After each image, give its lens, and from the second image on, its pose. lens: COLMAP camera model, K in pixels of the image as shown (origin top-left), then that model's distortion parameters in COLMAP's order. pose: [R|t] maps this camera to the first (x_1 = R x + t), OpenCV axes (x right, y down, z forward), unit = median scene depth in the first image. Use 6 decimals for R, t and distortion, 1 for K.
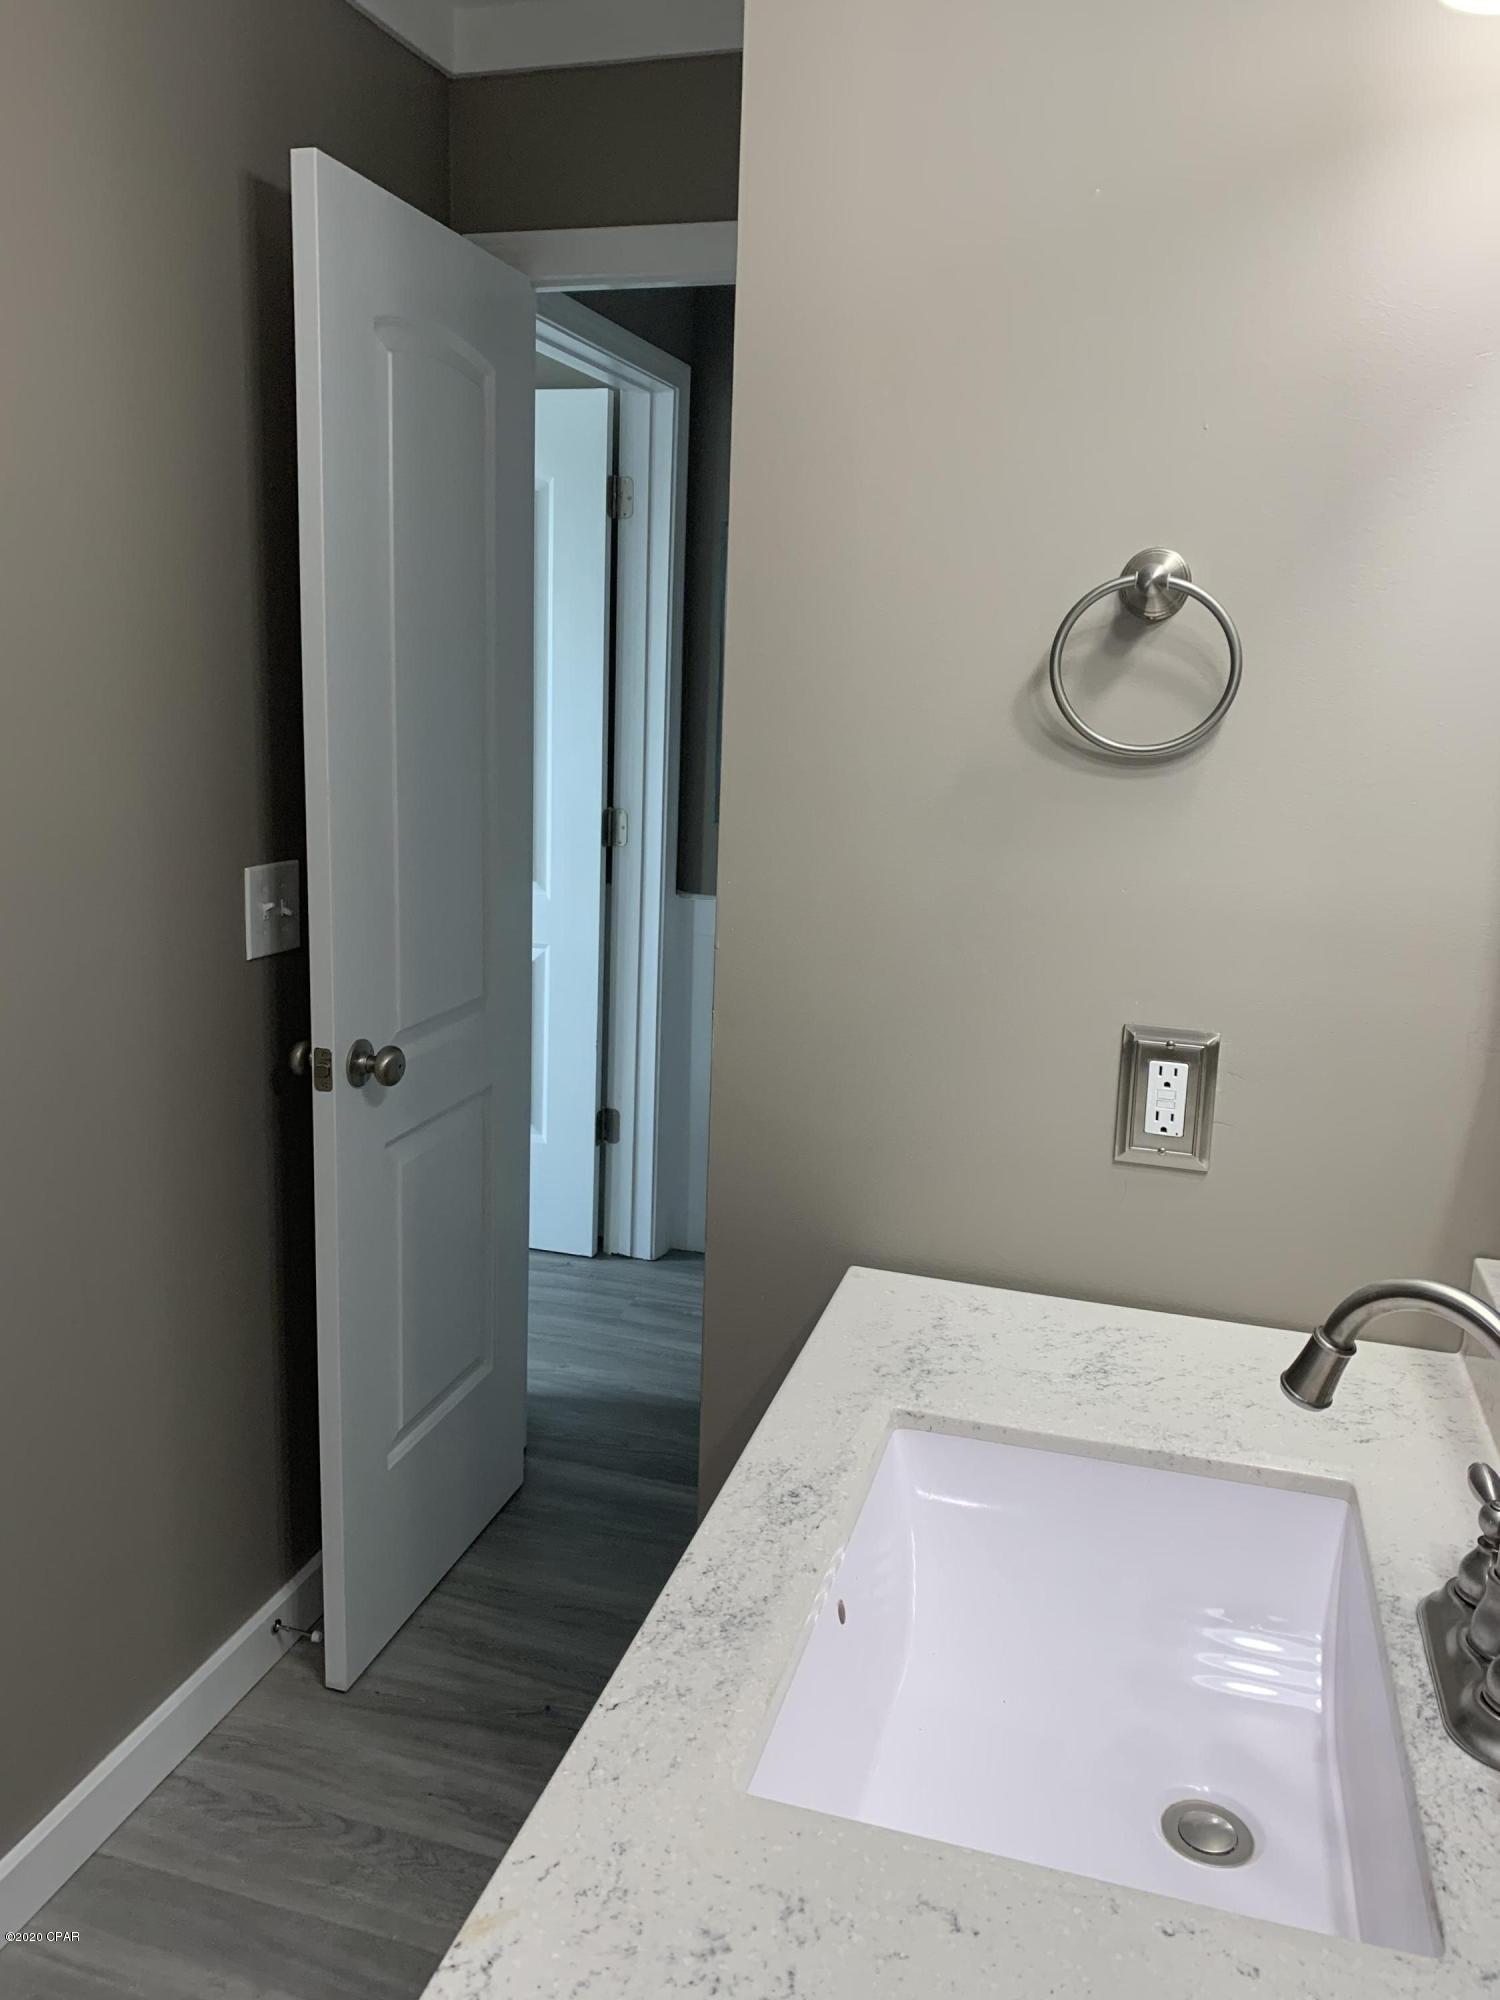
lens RADIAL K [[1543.3, 0, 751.6], [0, 1543.3, 992.9], [0, 0, 1]] dist [0.012472, -0.000307]
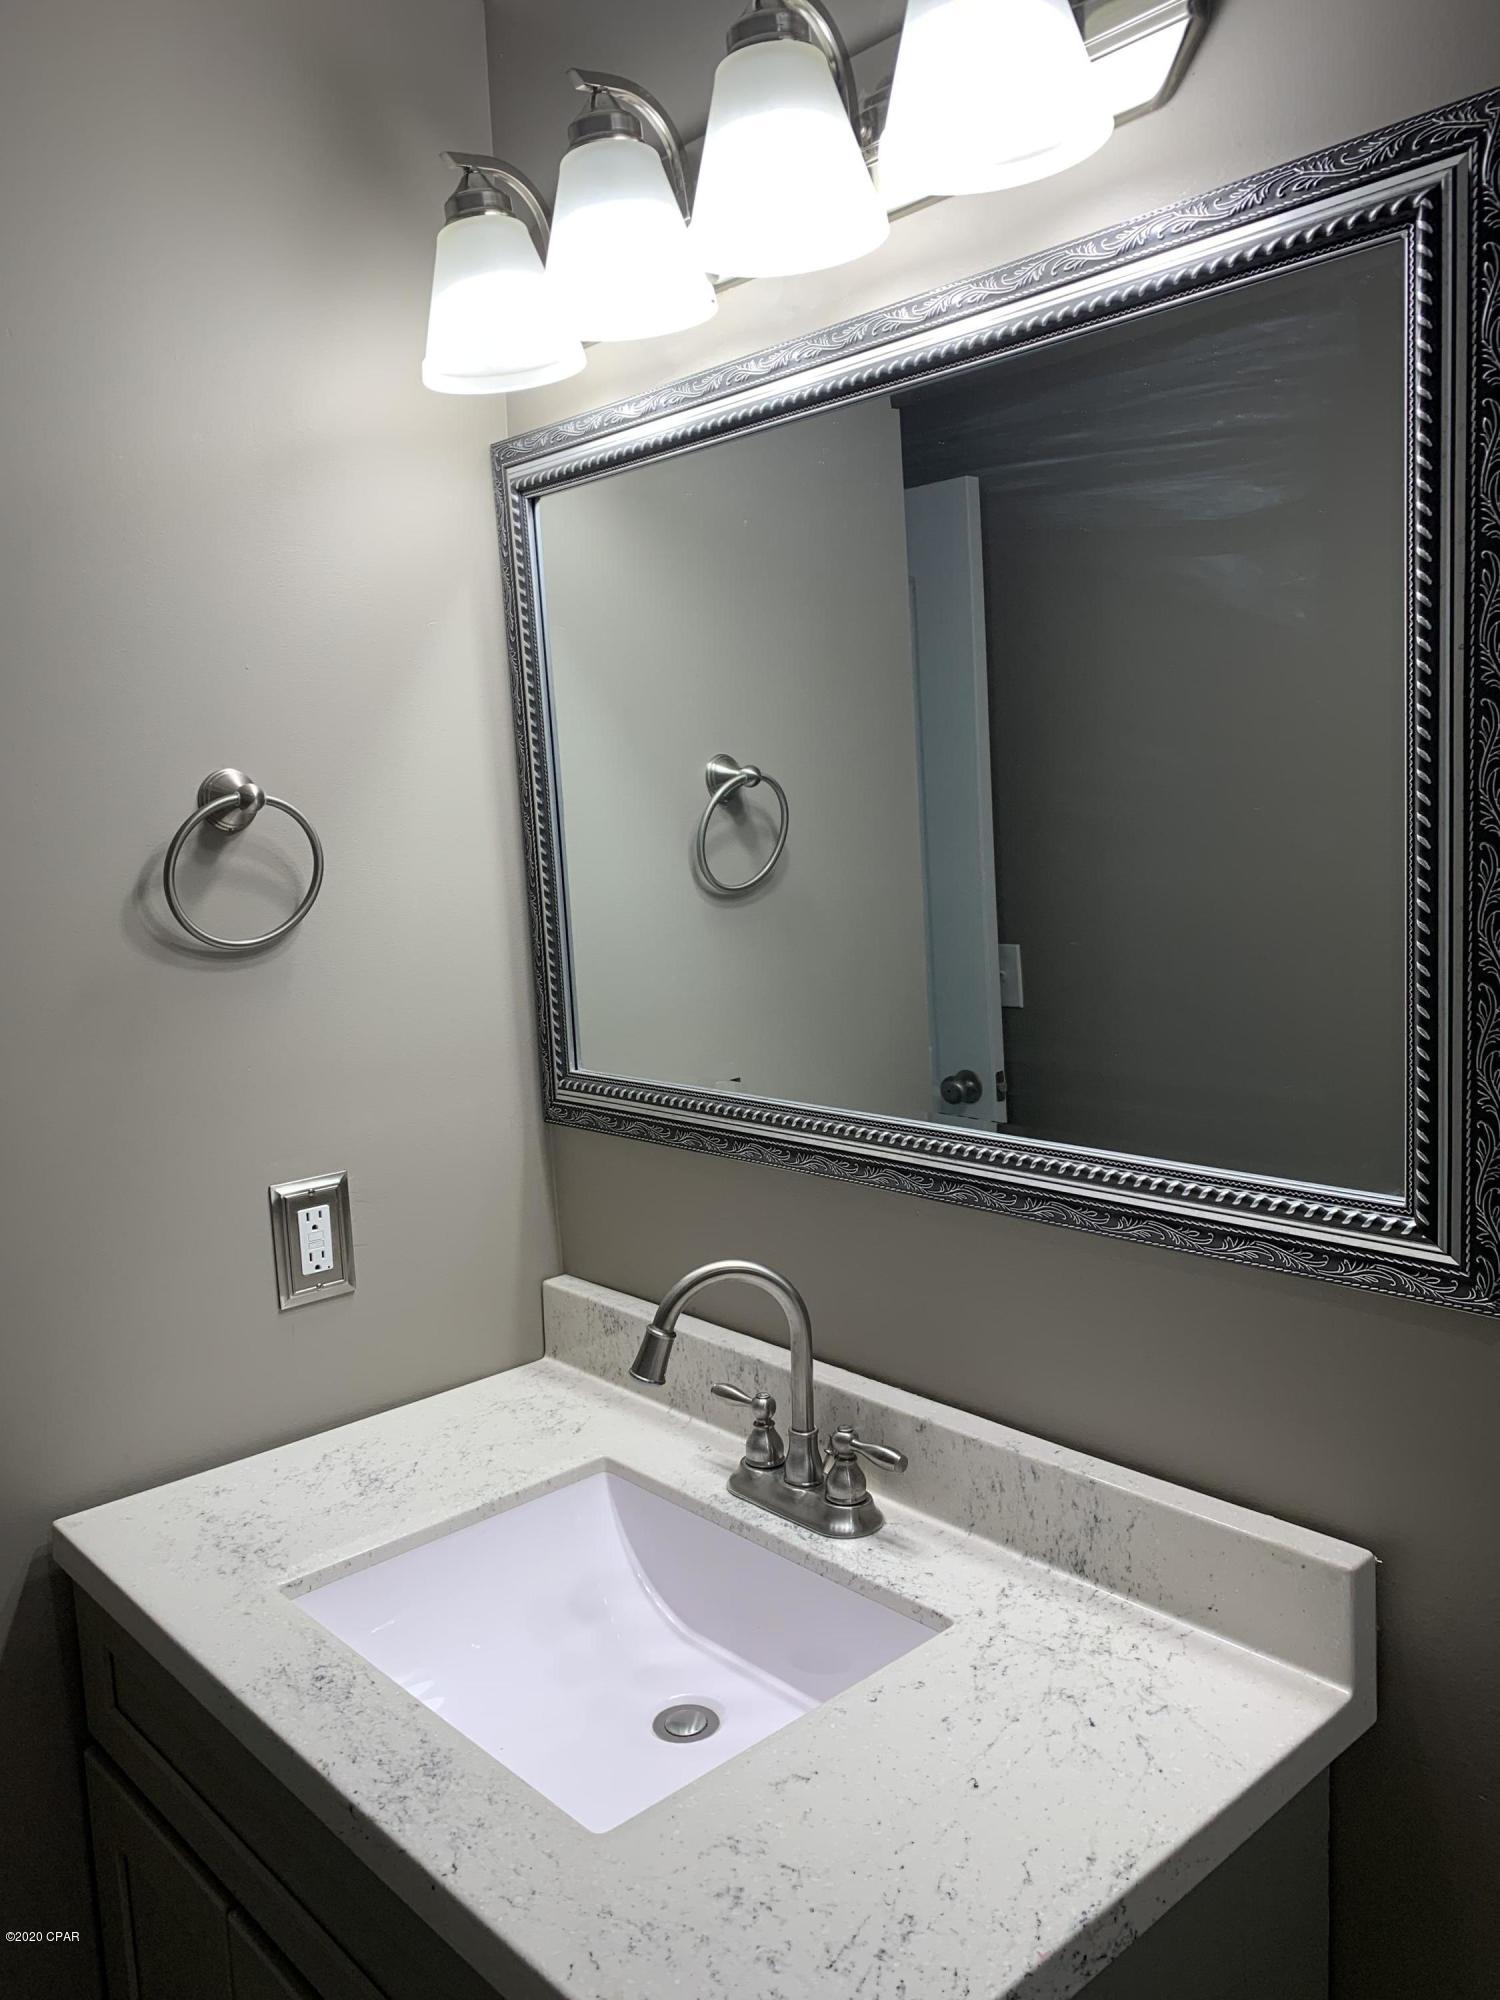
lens RADIAL K [[1543.3, 0, 754.5], [0, 1543.3, 1000.5], [0, 0, 1]] dist [0.012472, -0.000307]
pose [[0.520341, -0.166287, 0.837612, -0.513162], [0.240184, 0.969761, 0.043315, -0.077839], [-0.819486, 0.178642, 0.544545, 0.089144]]
